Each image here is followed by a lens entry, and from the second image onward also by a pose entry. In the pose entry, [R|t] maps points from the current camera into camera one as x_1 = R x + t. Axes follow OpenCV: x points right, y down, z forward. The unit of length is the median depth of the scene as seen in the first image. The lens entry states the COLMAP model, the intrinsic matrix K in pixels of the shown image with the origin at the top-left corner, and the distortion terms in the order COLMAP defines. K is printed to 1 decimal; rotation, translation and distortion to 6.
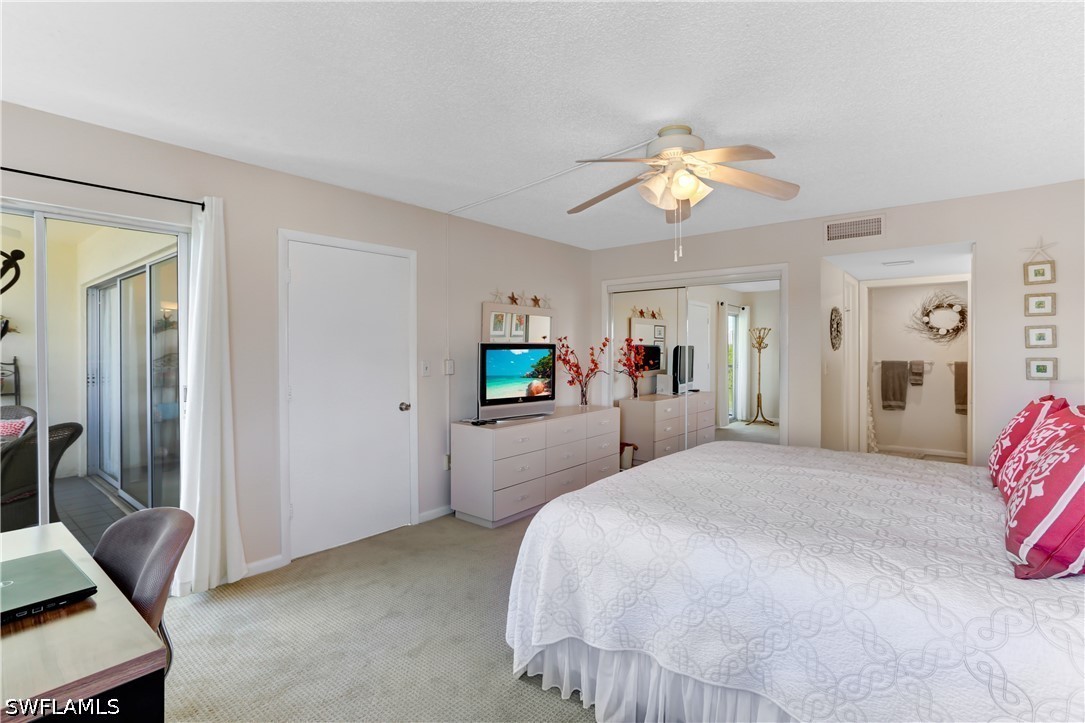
lens RADIAL K [[519.2, 0, 543.2], [0, 519.2, 352.2], [0, 0, 1]] dist [-0.016924, 0.004177]
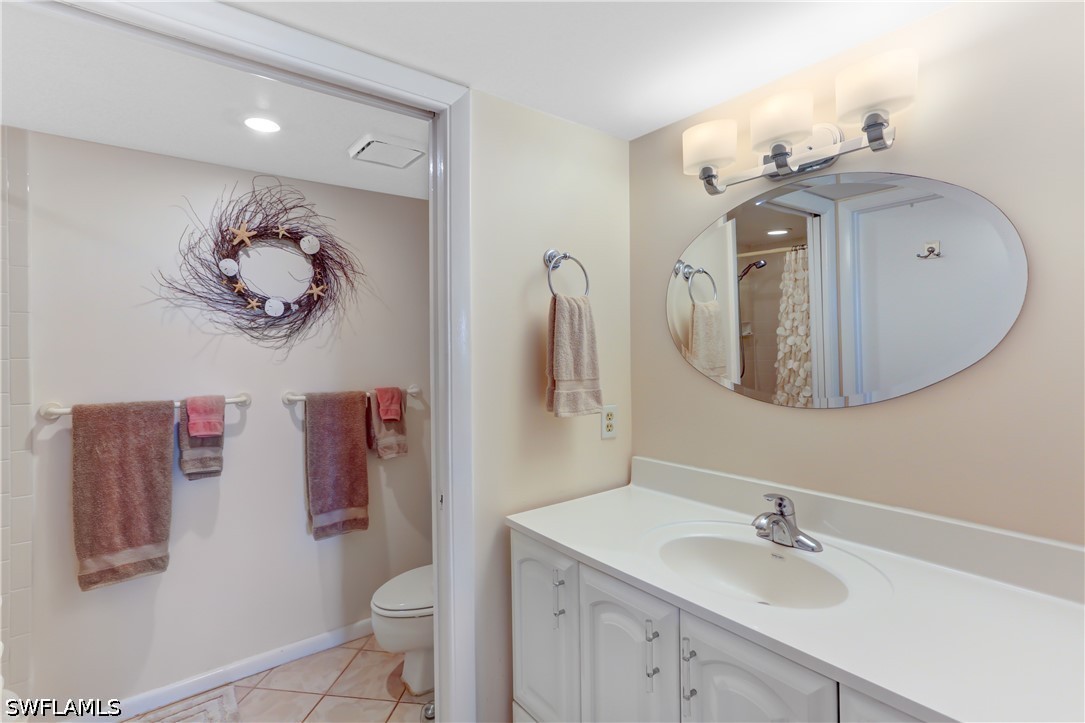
lens RADIAL K [[519.2, 0, 546.0], [0, 519.2, 350.1], [0, 0, 1]] dist [-0.016924, 0.004177]
pose [[0.249464, 0.005034, 0.968371, 0.480013], [0.016025, 0.999828, -0.009326, -0.005550], [-0.968252, 0.017845, 0.249340, 0.727621]]
